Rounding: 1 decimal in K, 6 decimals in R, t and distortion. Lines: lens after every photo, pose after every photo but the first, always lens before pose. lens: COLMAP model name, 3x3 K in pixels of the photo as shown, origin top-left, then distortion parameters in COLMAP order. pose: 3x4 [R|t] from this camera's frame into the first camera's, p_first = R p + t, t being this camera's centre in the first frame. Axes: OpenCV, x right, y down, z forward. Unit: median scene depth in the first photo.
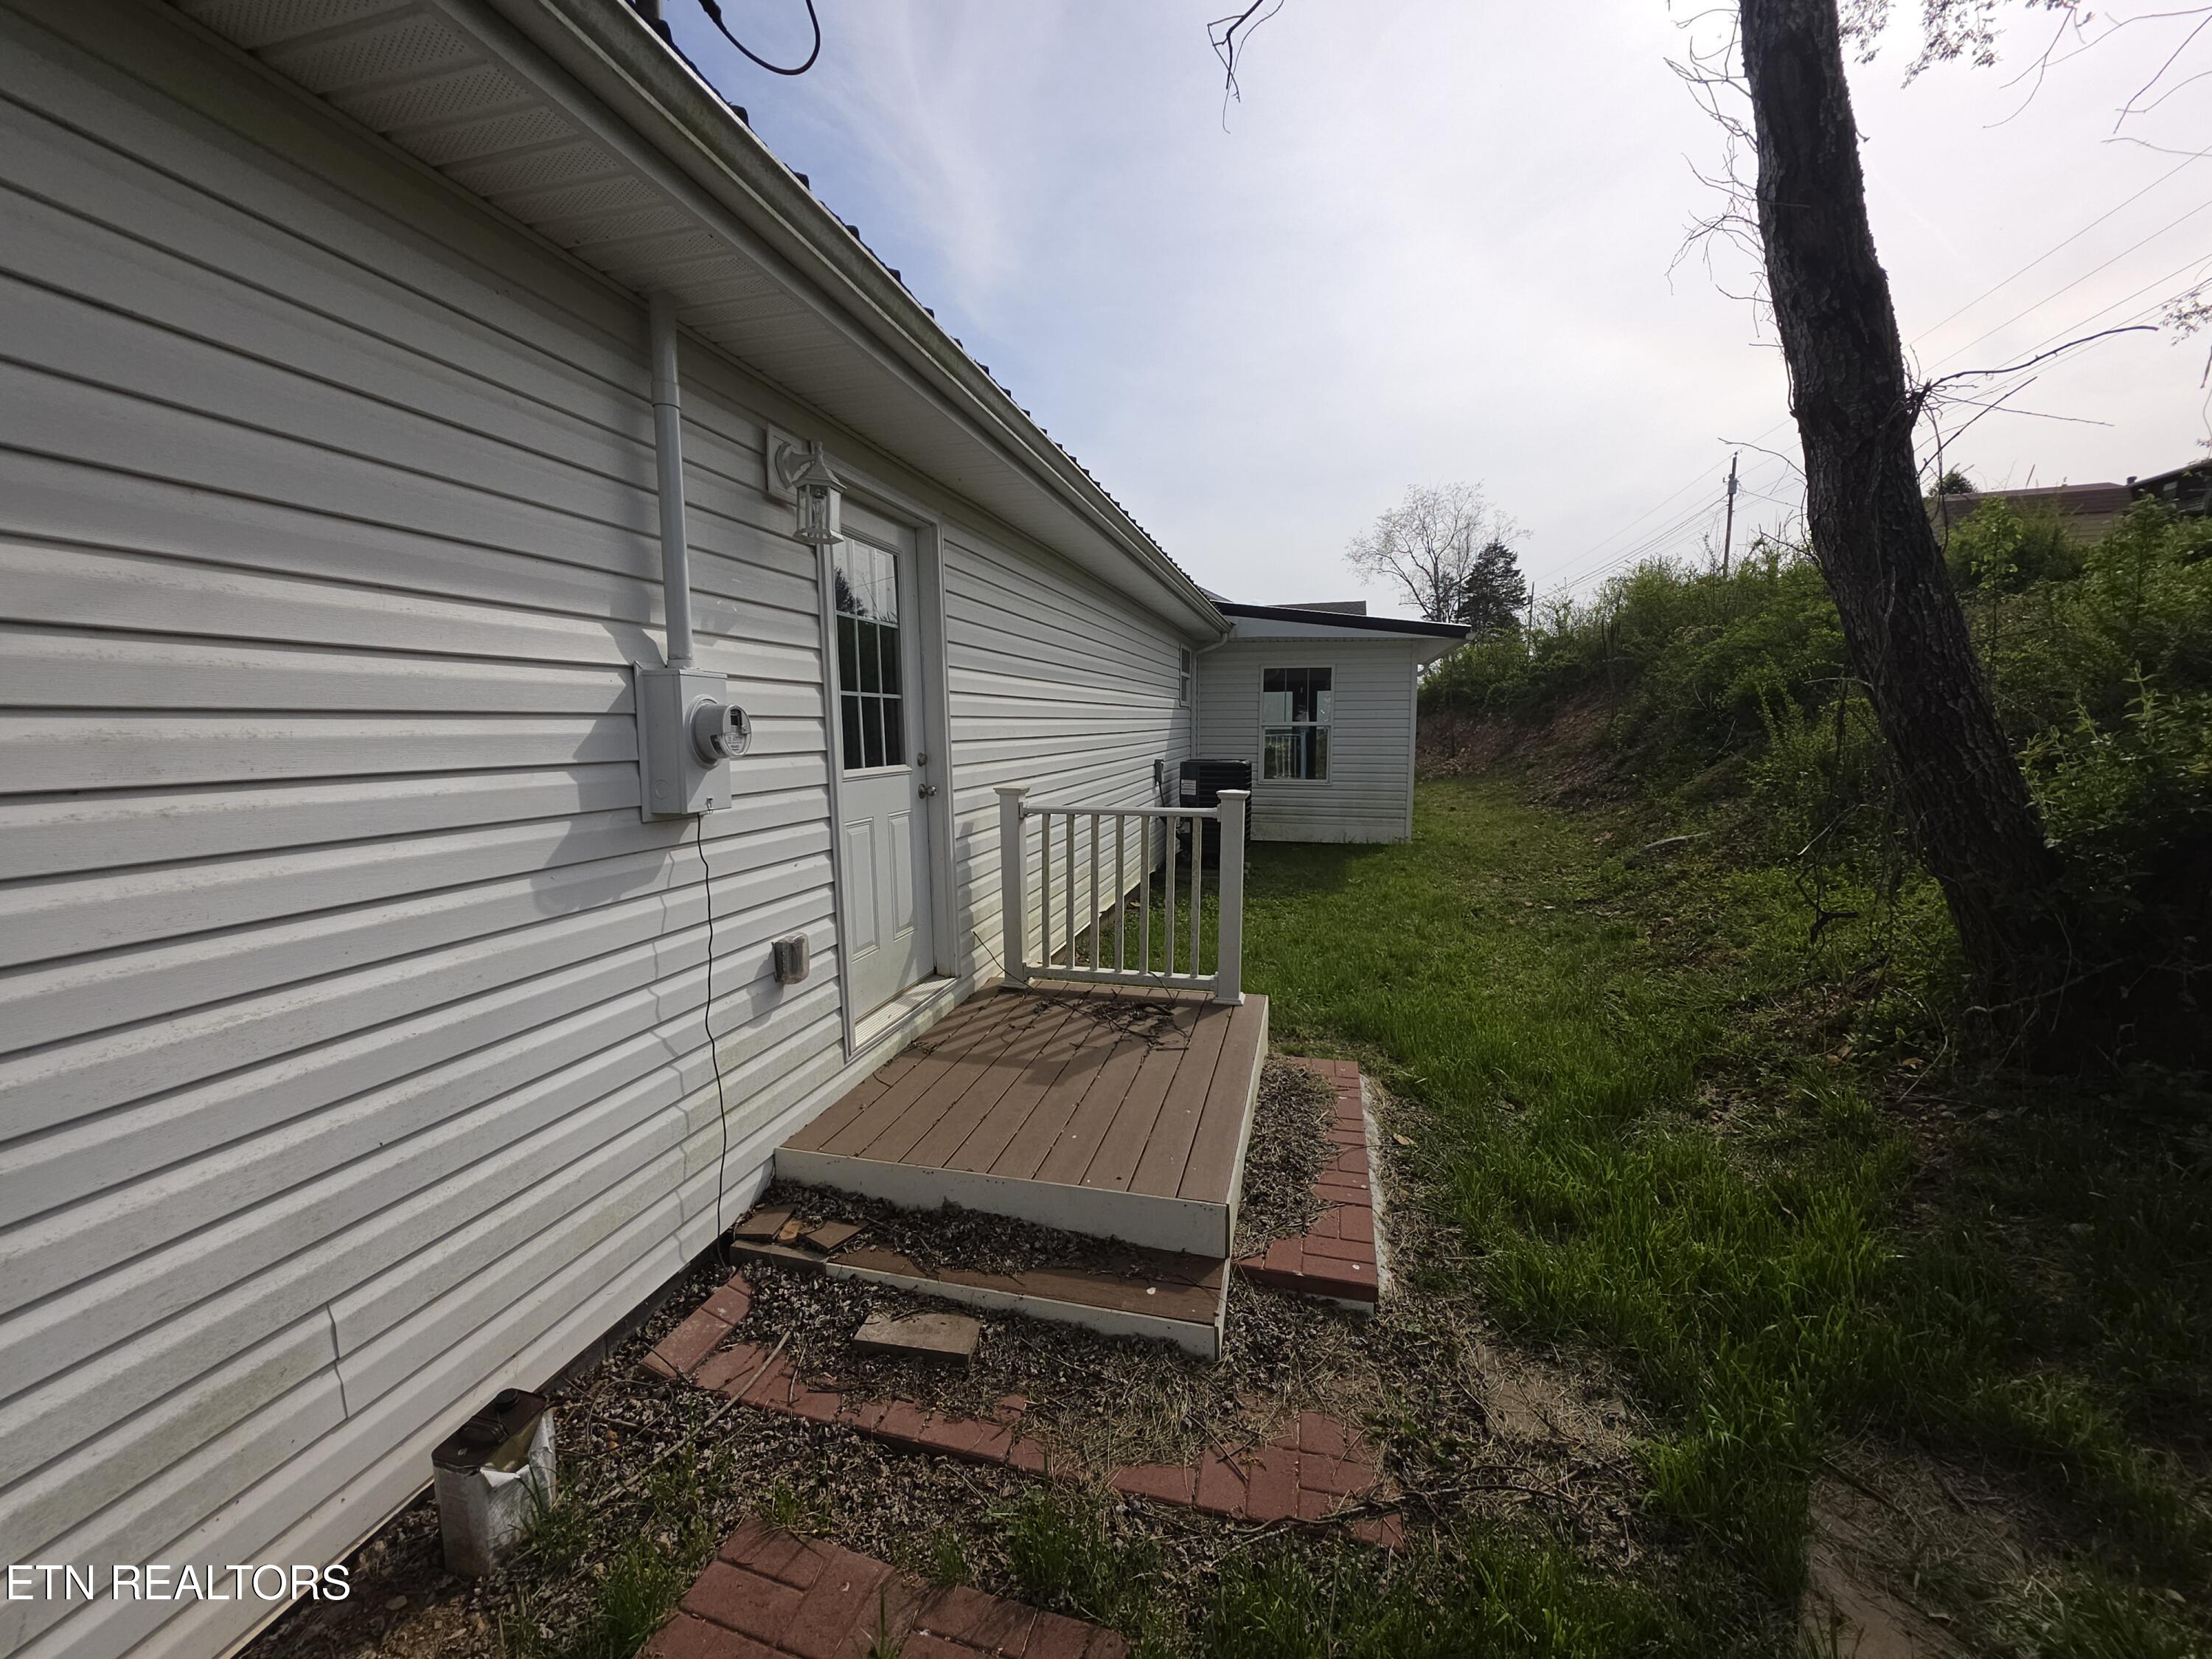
lens RADIAL K [[882.6, 0, 1079.2], [0, 882.6, 826.6], [0, 0, 1]] dist [0.000127, -0.000047]
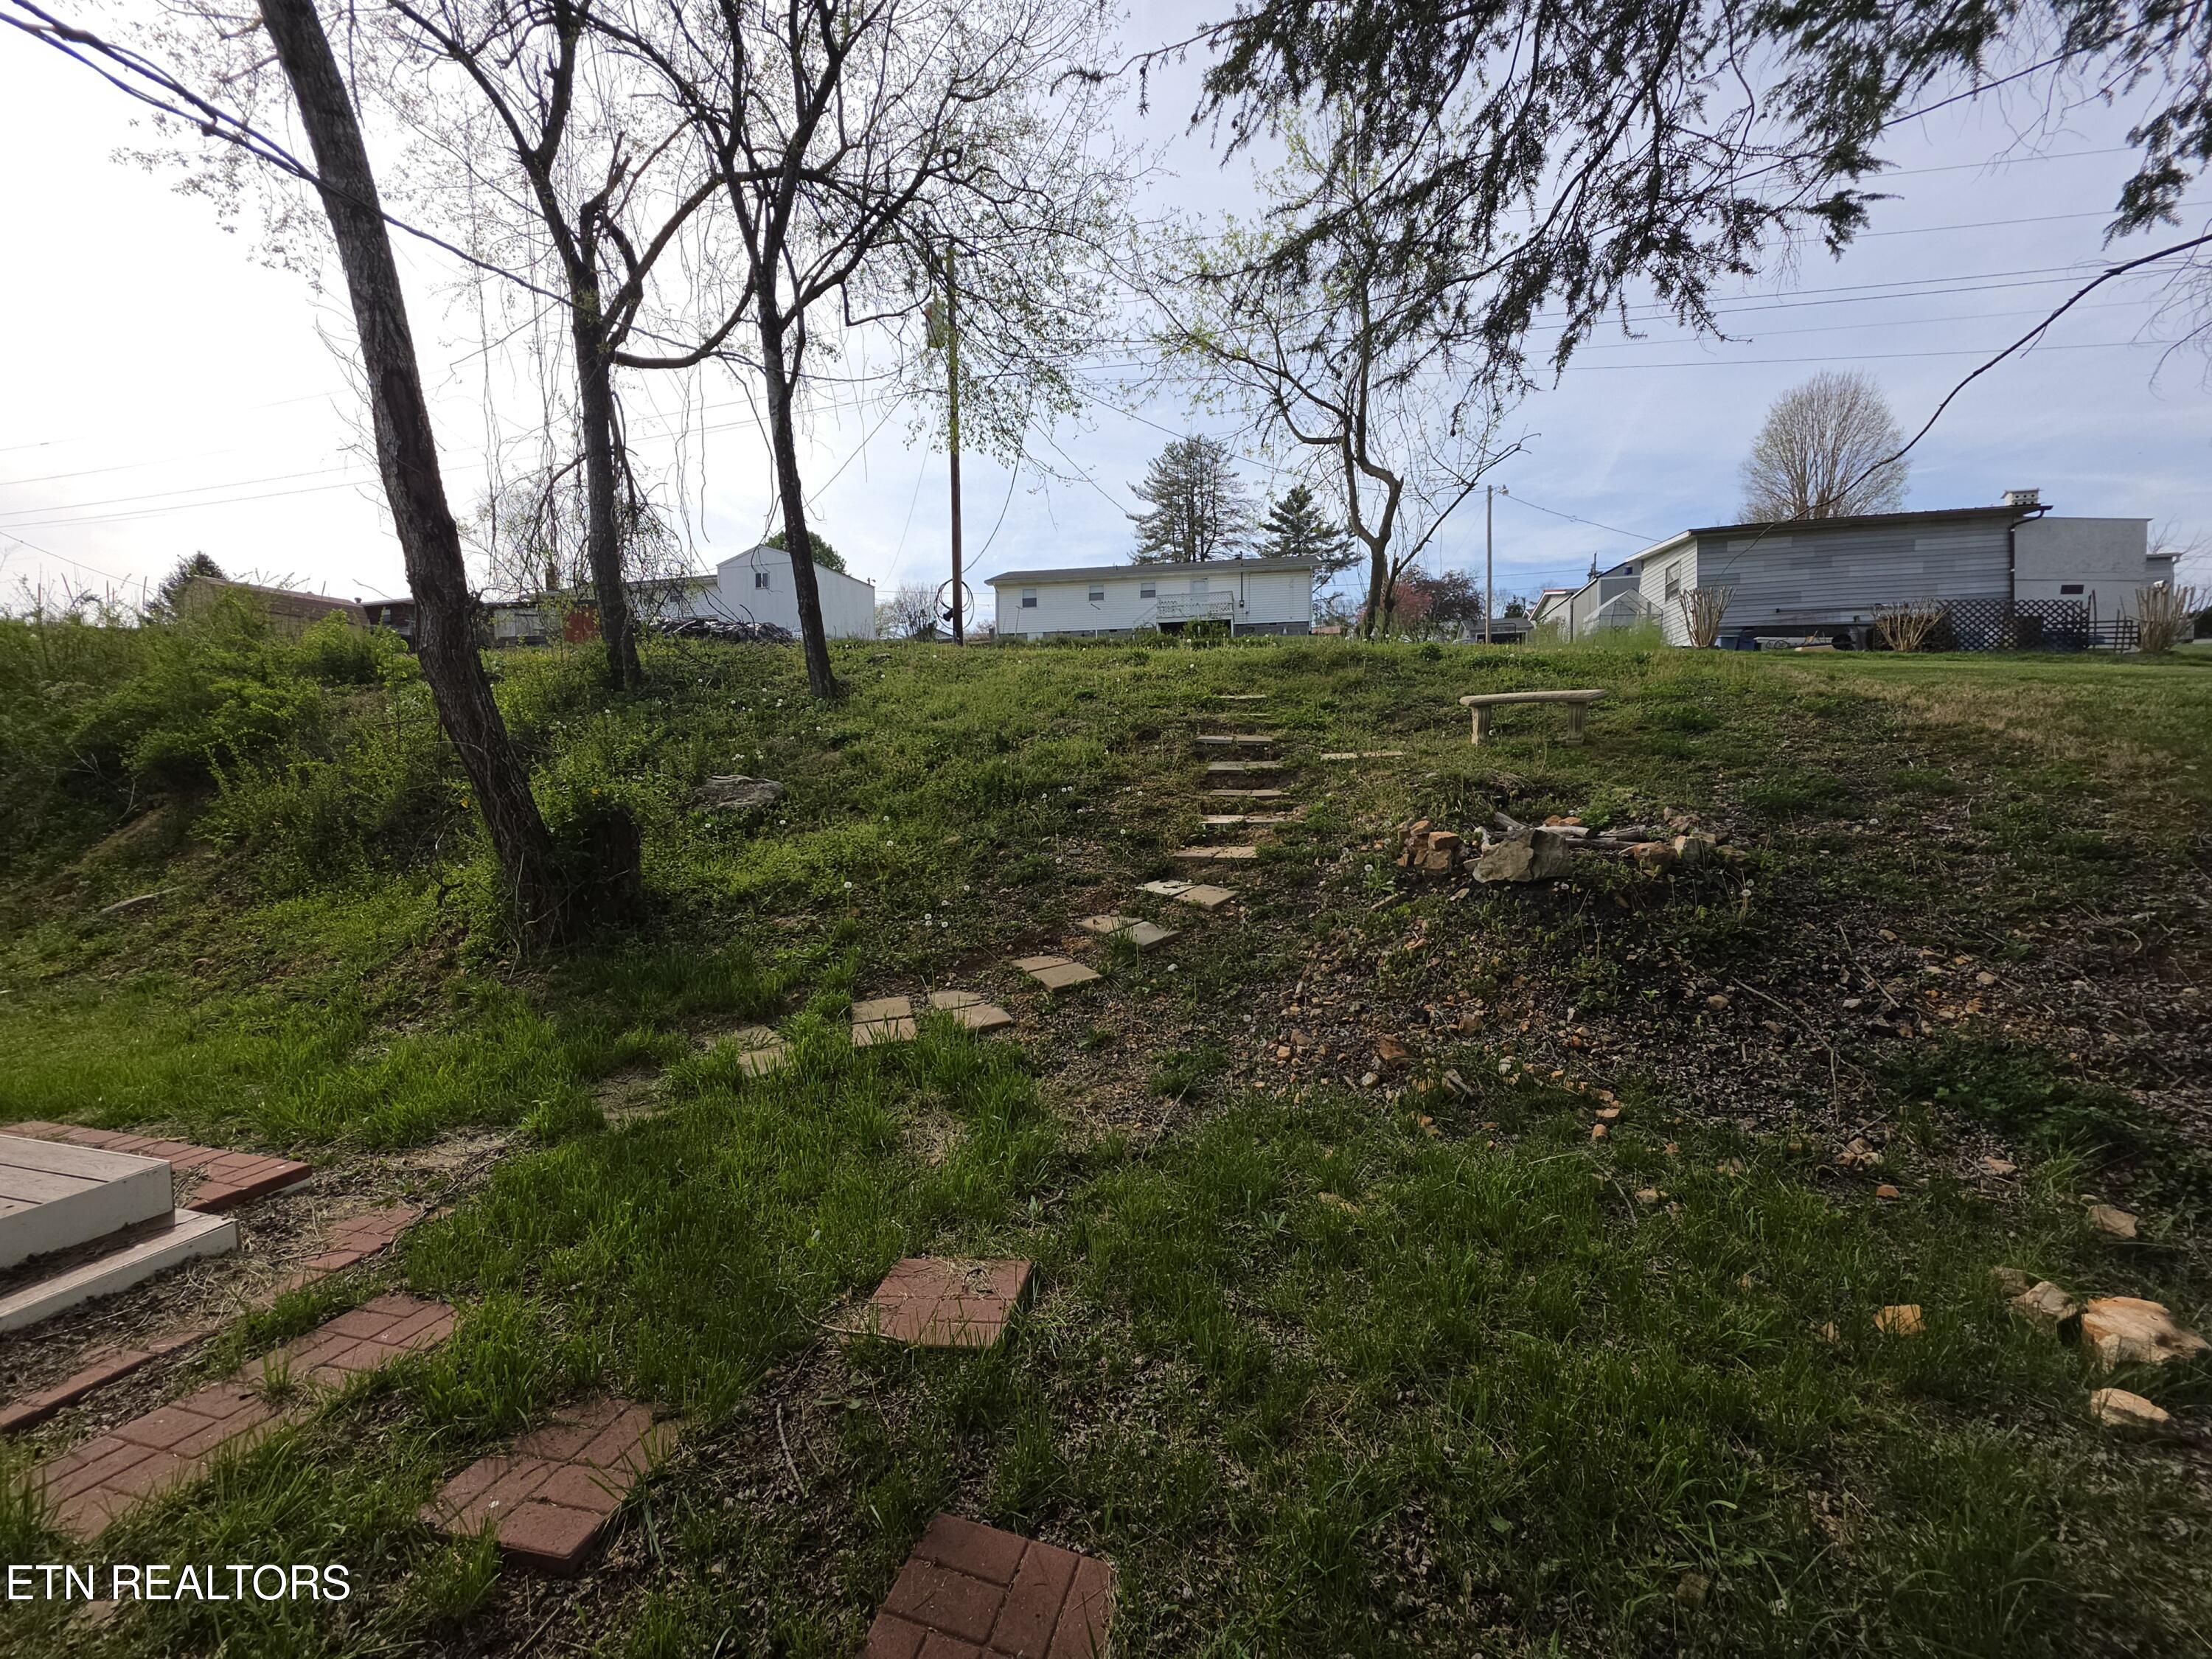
lens RADIAL K [[882.6, 0, 1079.2], [0, 882.6, 826.6], [0, 0, 1]] dist [0.000127, -0.000047]
pose [[0.028010, -0.038036, 0.998884, -1.072514], [0.122832, 0.991834, 0.034323, 0.113833], [-0.992032, 0.121733, 0.032453, -0.315649]]
